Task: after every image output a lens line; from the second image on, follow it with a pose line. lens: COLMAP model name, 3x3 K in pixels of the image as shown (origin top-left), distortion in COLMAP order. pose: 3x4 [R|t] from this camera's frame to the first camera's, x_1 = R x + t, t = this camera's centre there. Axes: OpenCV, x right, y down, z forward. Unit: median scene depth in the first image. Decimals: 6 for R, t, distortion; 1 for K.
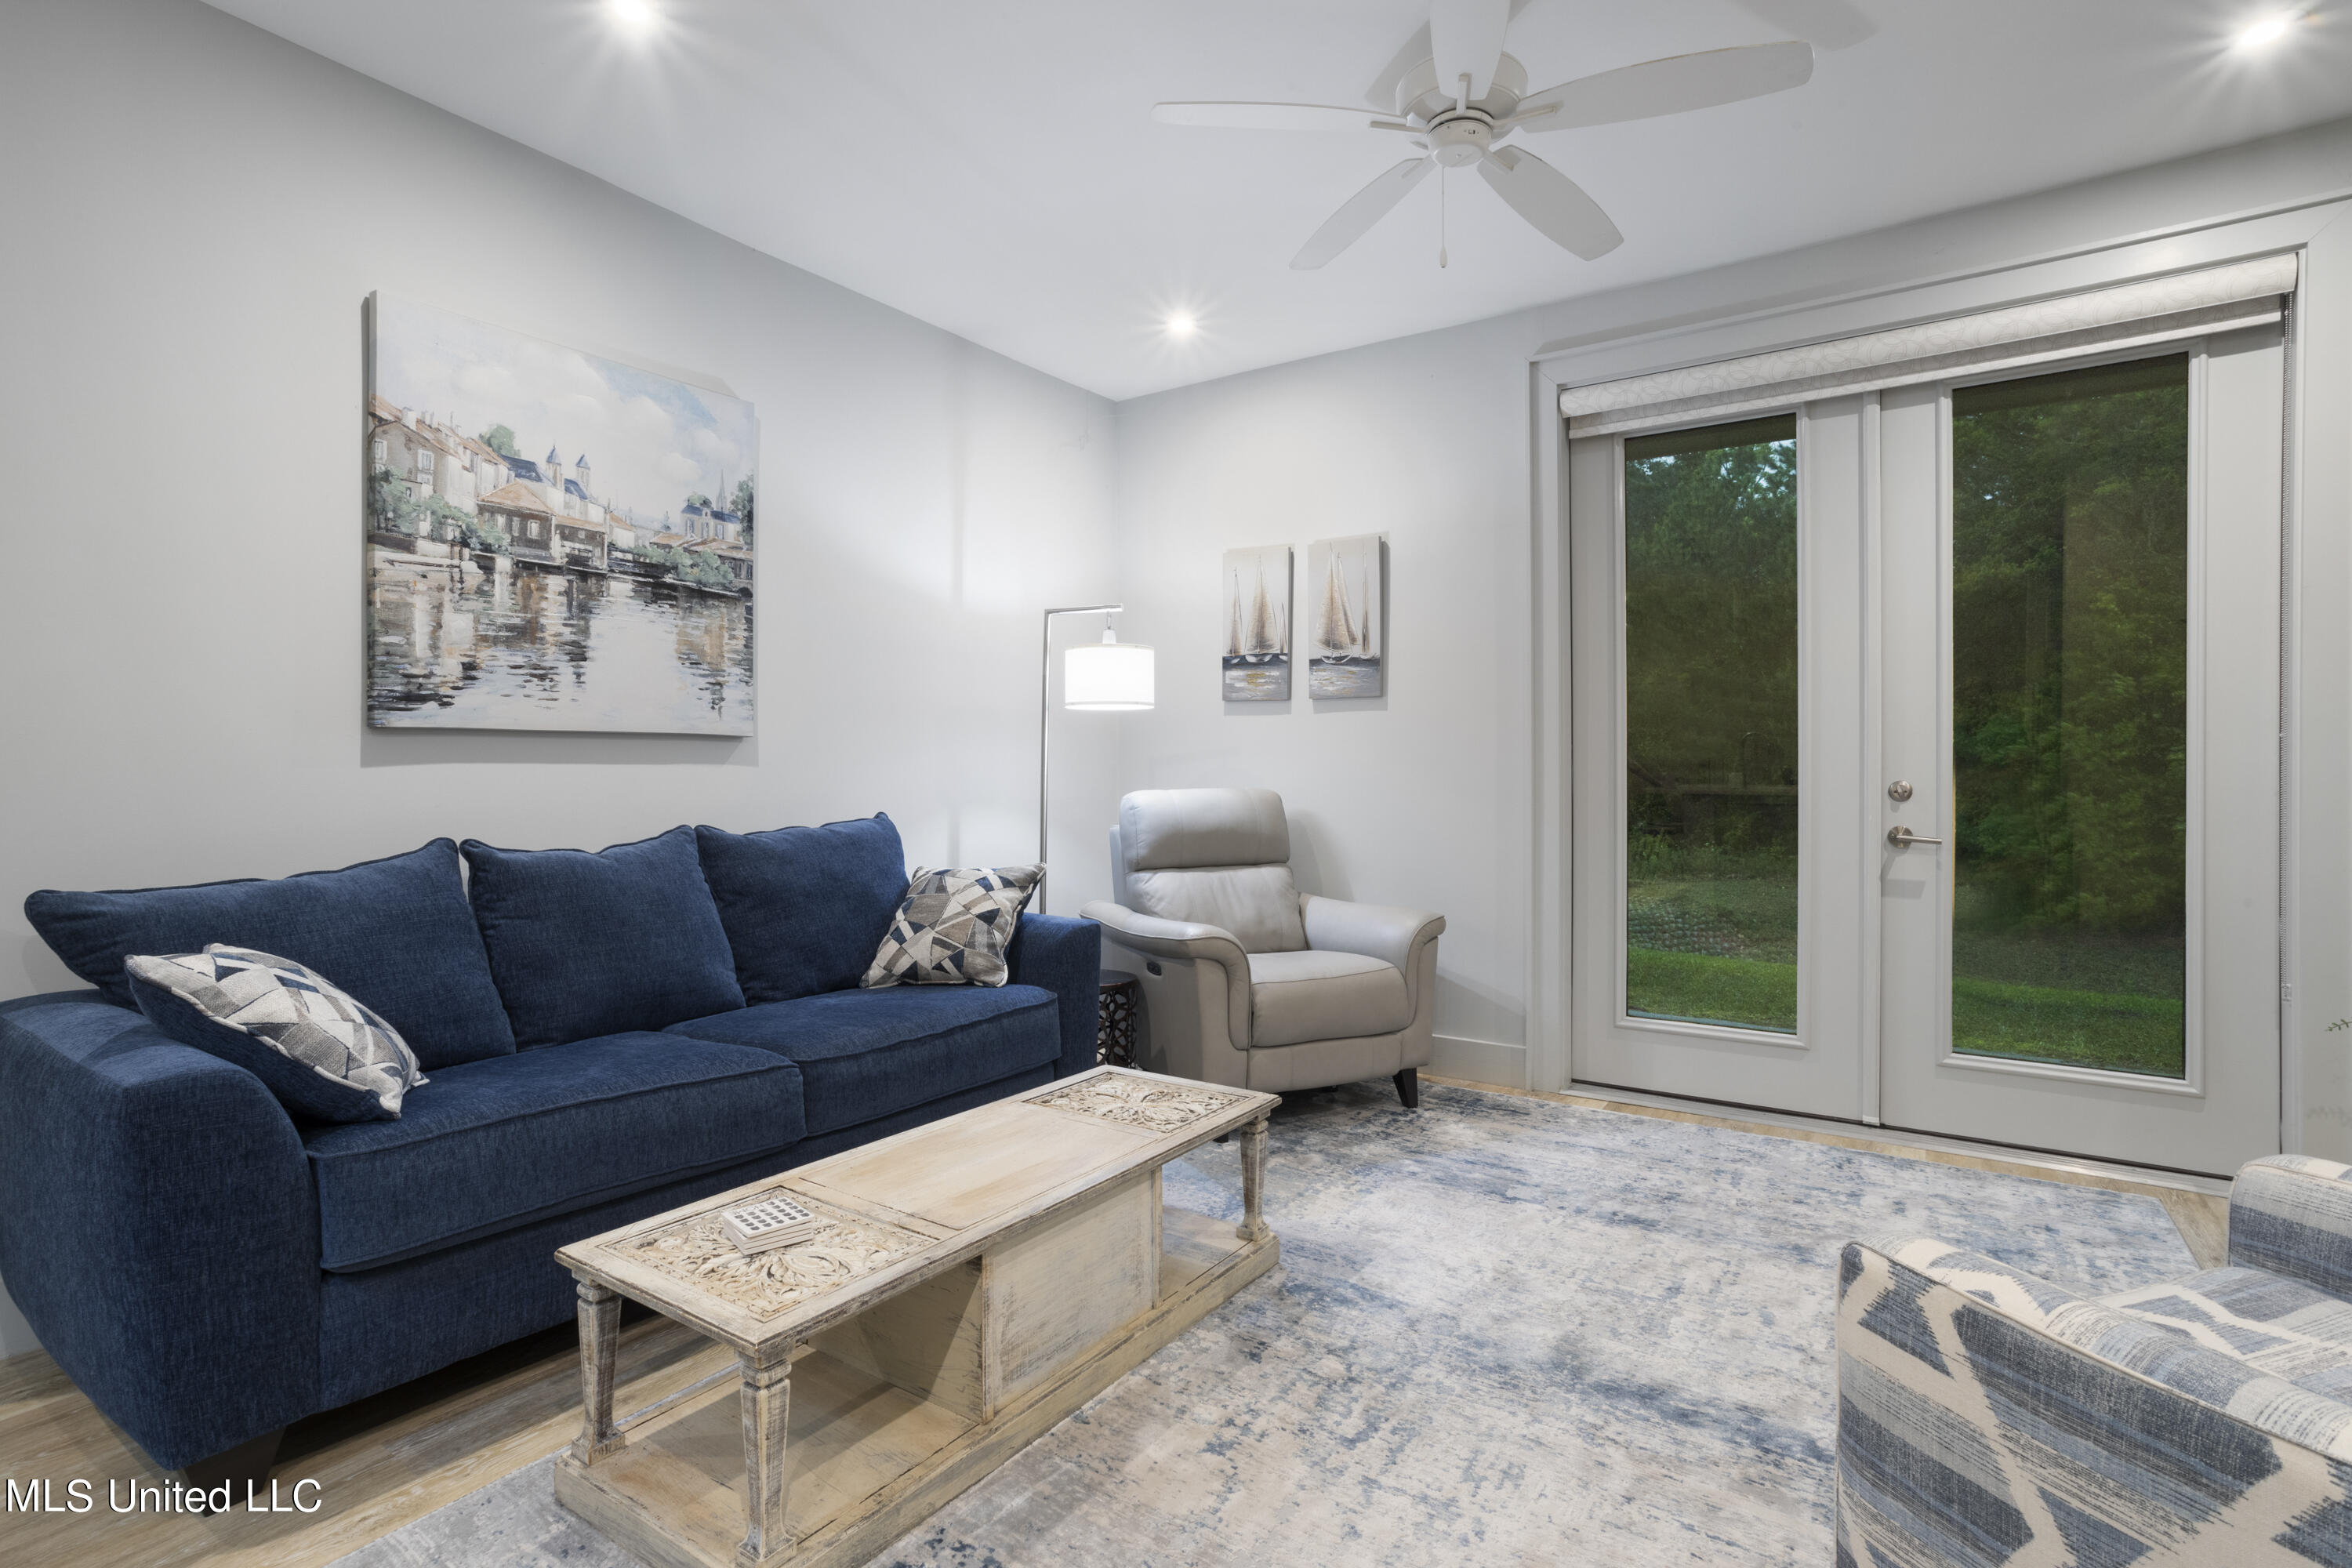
lens RADIAL K [[1125.6, 0, 1164.3], [0, 1125.6, 773.1], [0, 0, 1]] dist [-0.042269, 0.020727]
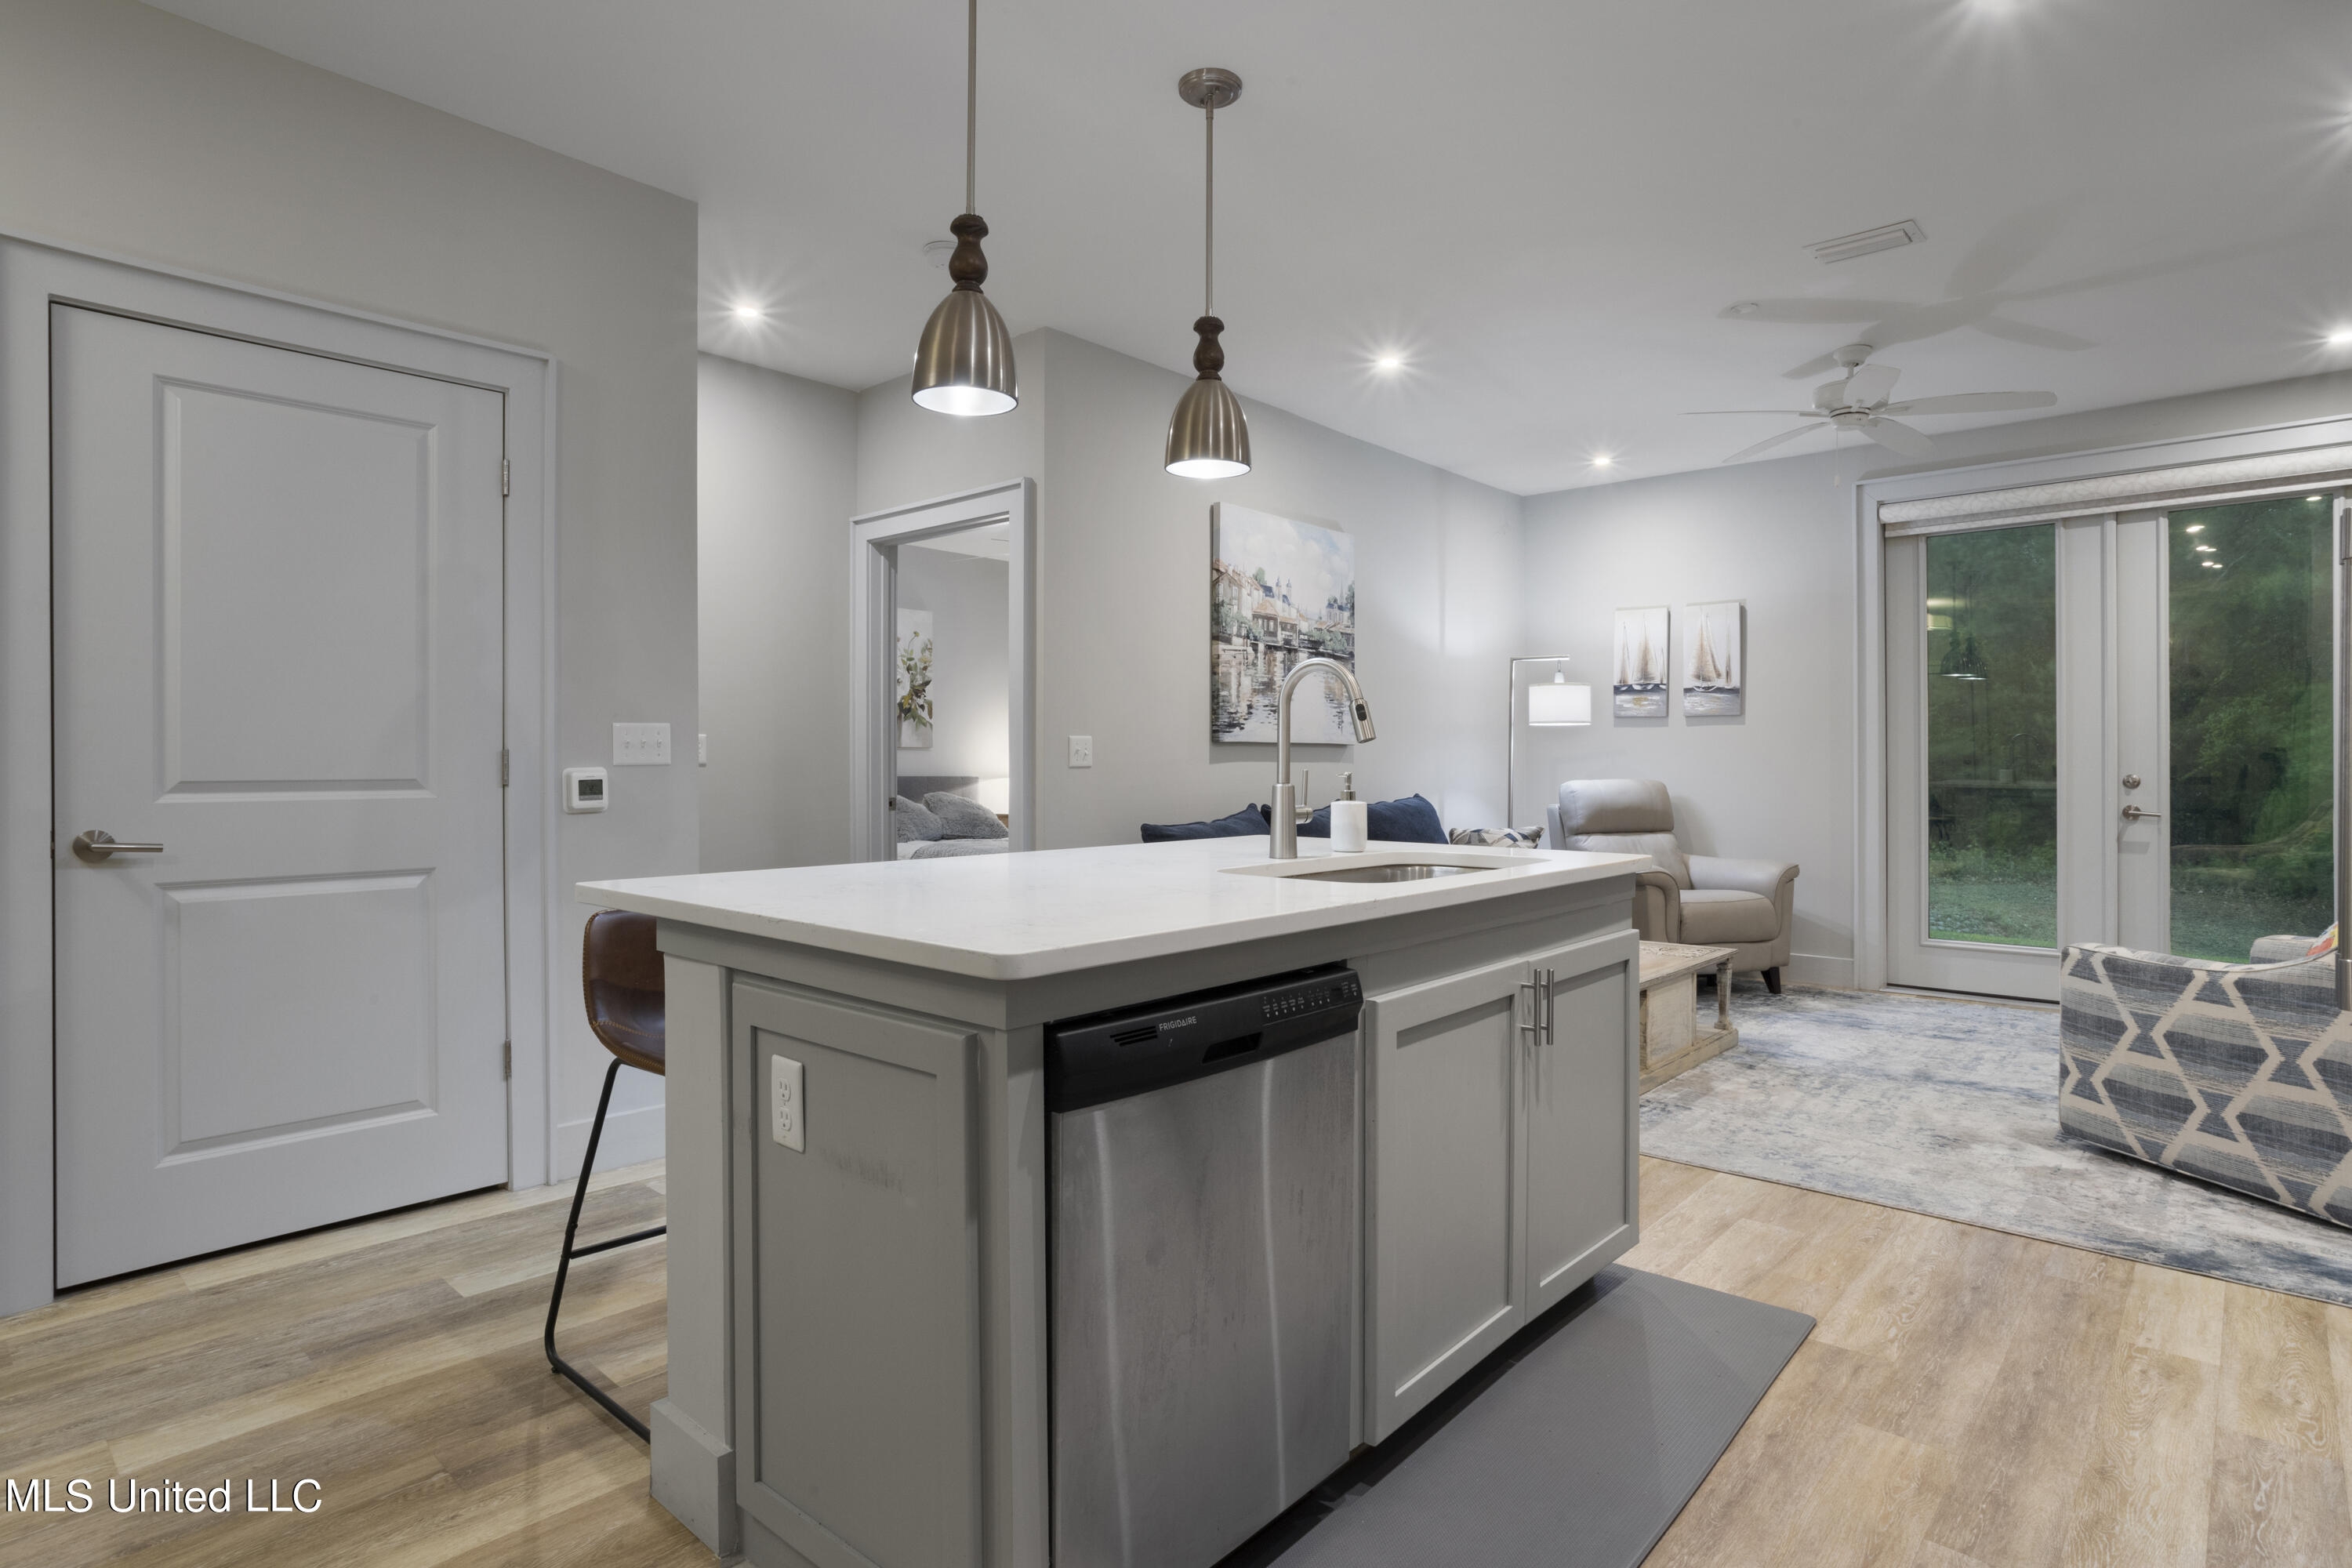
lens RADIAL K [[1231.1, 0, 1209.3], [0, 1231.1, 754.6], [0, 0, 1]] dist [0.000118, 0.012727]
pose [[0.995284, 0.001329, -0.096991, -0.417851], [-0.002455, 0.999931, -0.011487, 0.002144], [0.096969, 0.011671, 0.995219, -0.792974]]
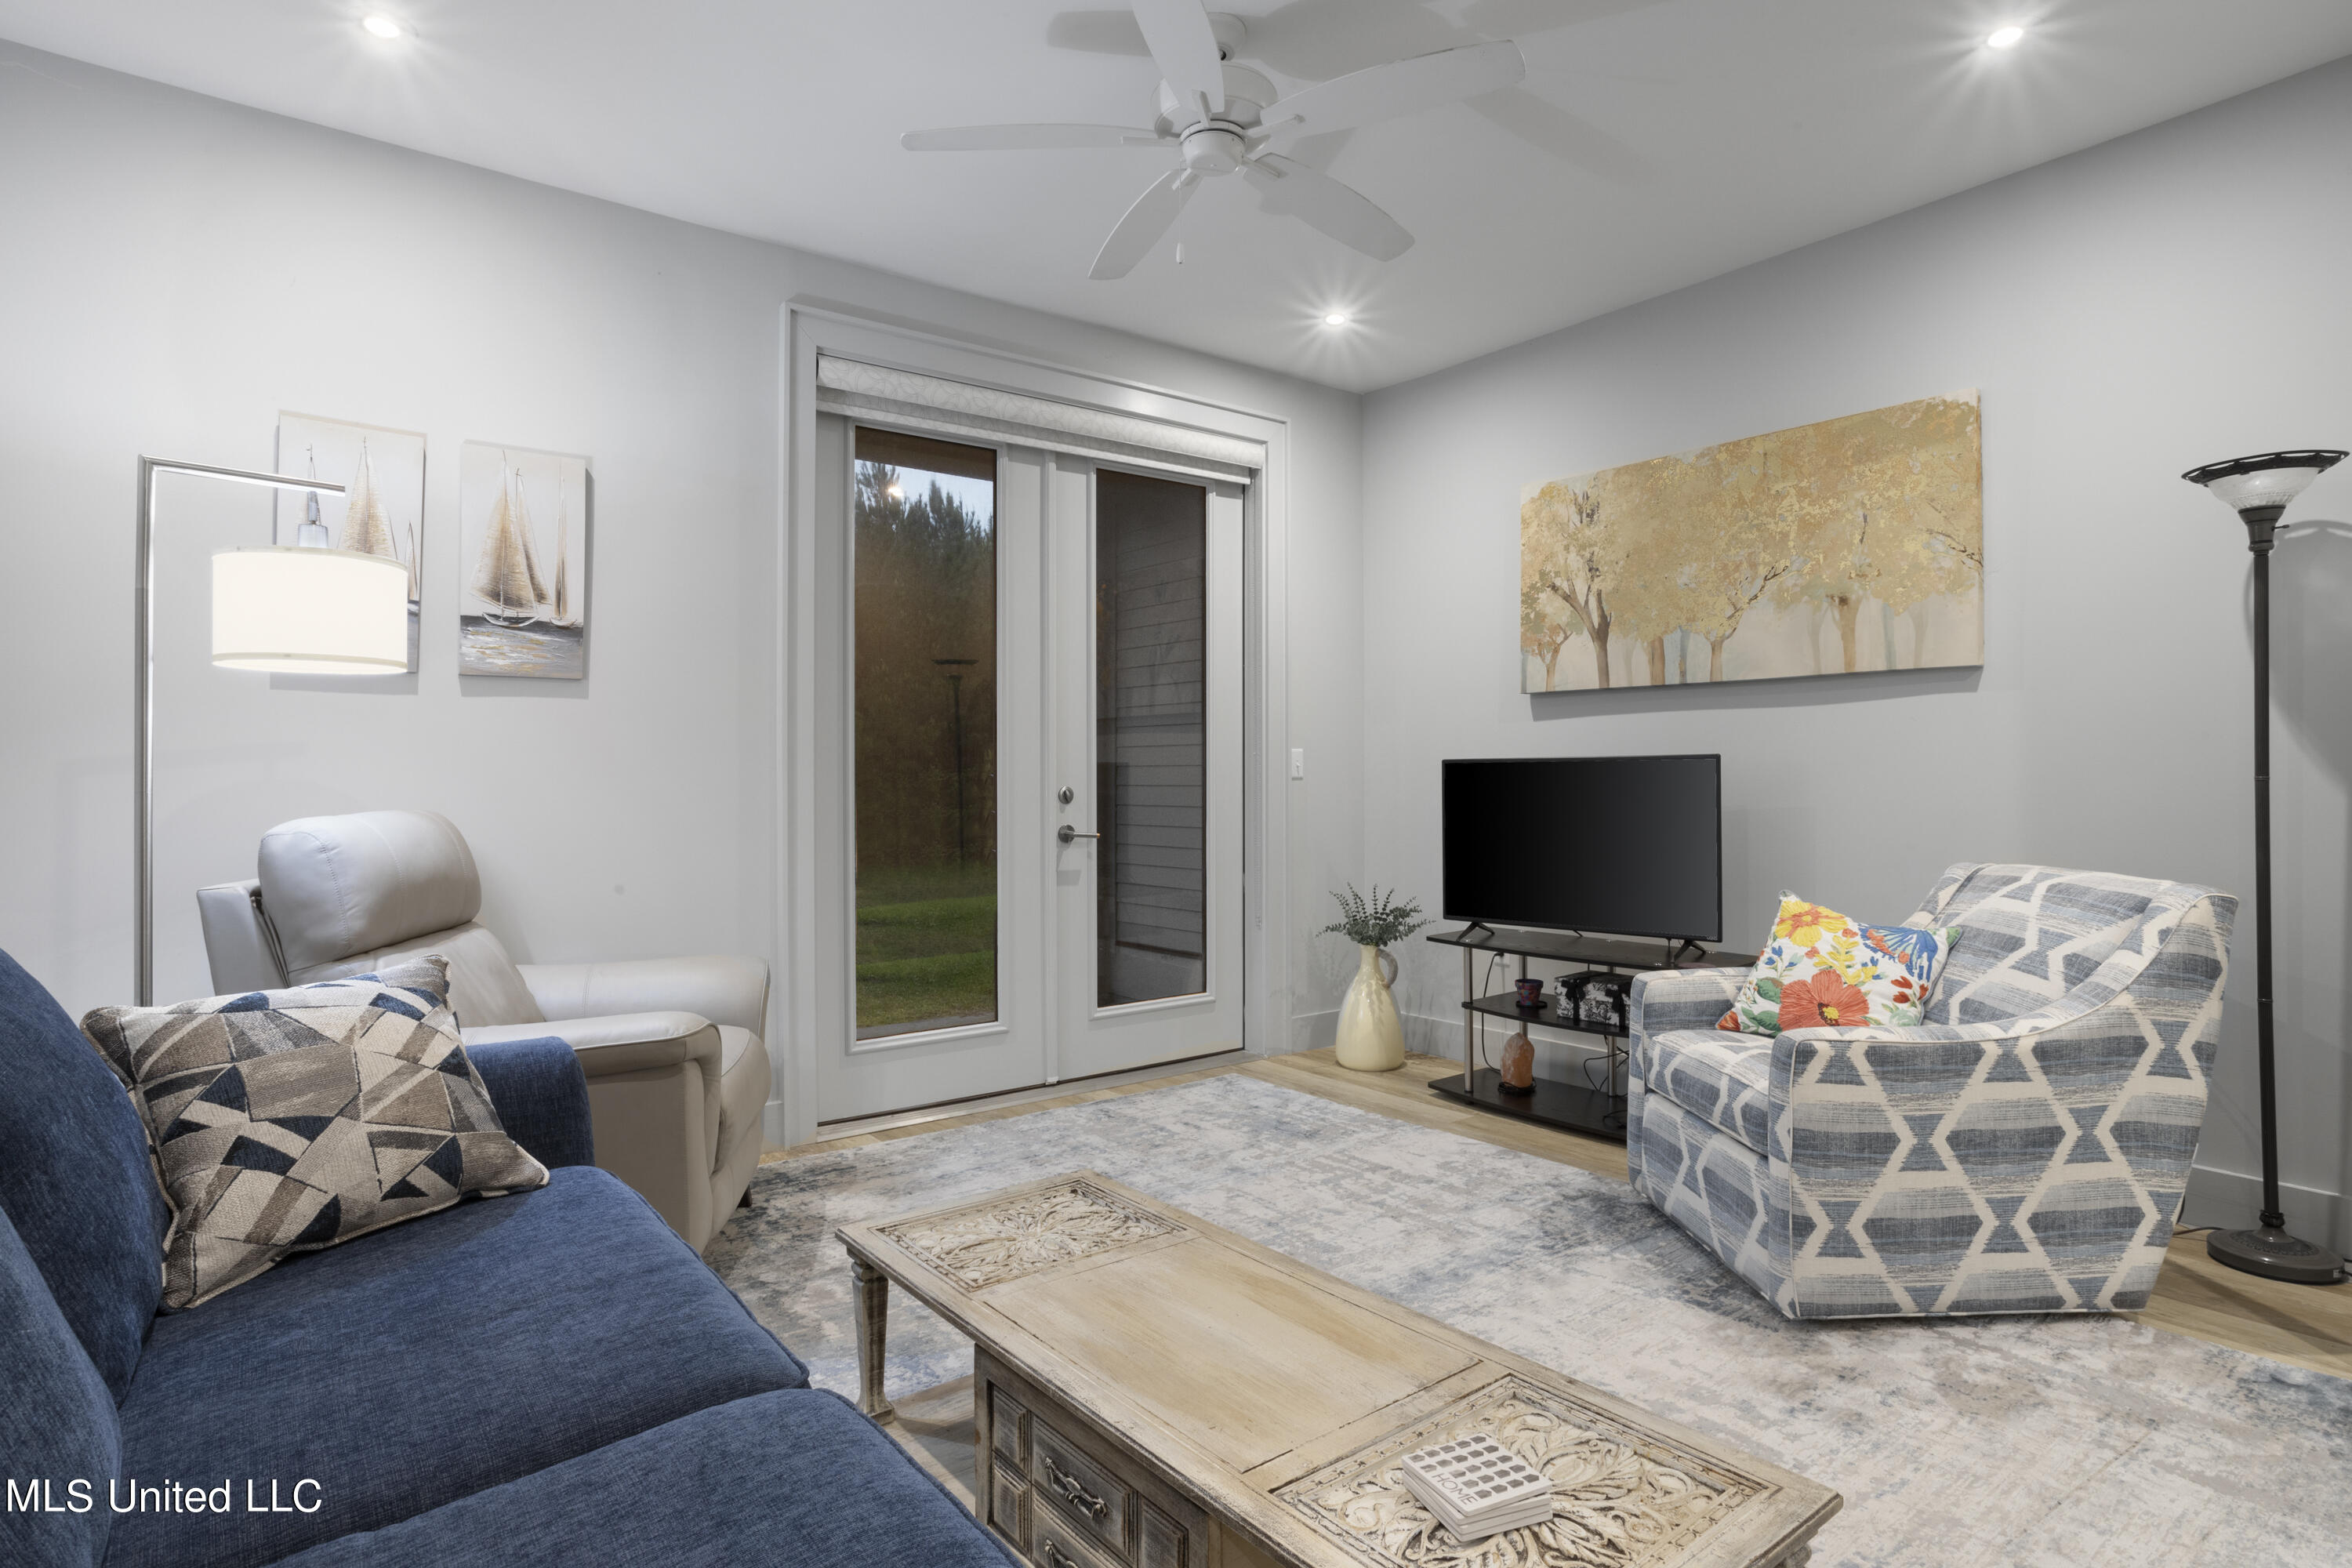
lens RADIAL K [[1237.3, 0, 1169.0], [0, 1237.3, 770.6], [0, 0, 1]] dist [-0.046009, 0.021926]
pose [[0.306432, 0.002337, 0.951890, -0.576114], [0.007258, 0.999962, -0.004792, -0.002625], [-0.951865, 0.008377, 0.306403, 0.505839]]
